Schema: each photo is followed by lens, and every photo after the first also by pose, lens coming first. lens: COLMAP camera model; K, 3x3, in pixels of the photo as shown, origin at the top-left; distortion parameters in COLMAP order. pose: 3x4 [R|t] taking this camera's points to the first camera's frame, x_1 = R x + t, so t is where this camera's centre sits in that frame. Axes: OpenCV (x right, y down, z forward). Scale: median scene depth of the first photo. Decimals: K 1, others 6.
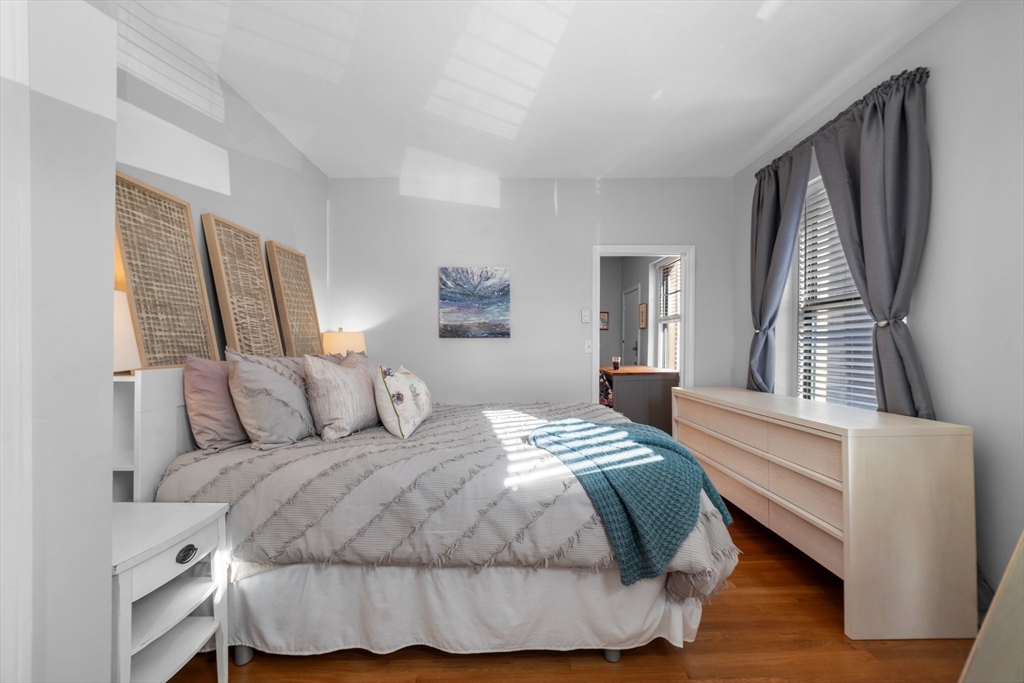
lens RADIAL K [[391.0, 0, 506.8], [0, 391.0, 342.4], [0, 0, 1]] dist [-0.030920, 0.014700]
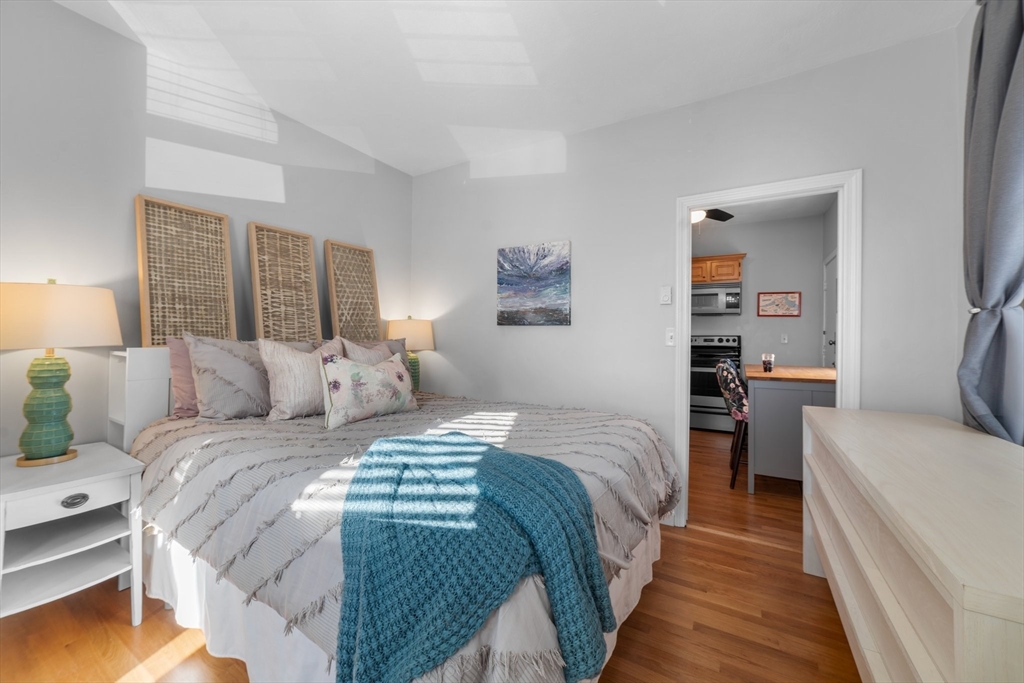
lens RADIAL K [[385.1, 0, 511.3], [0, 385.1, 332.2], [0, 0, 1]] dist [-0.029989, 0.008556]
pose [[0.856915, 0.006802, -0.515413, 0.541766], [-0.008402, 0.999964, -0.000772, 0.007105], [0.515390, 0.004992, 0.856941, 0.395257]]
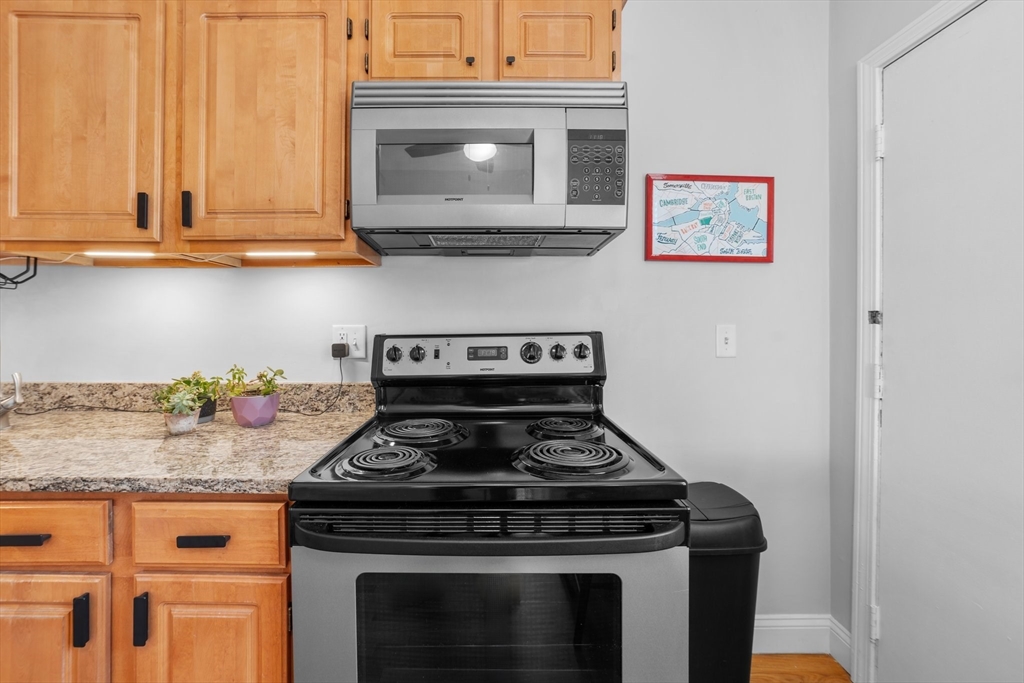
lens RADIAL K [[400.4, 0, 484.3], [0, 400.4, 325.1], [0, 0, 1]] dist [-0.032409, 0.012014]
pose [[0.999965, -0.000169, -0.008371, 0.357555], [0.000156, 0.999999, -0.001548, 0.005320], [0.008371, 0.001547, 0.999964, 2.613358]]
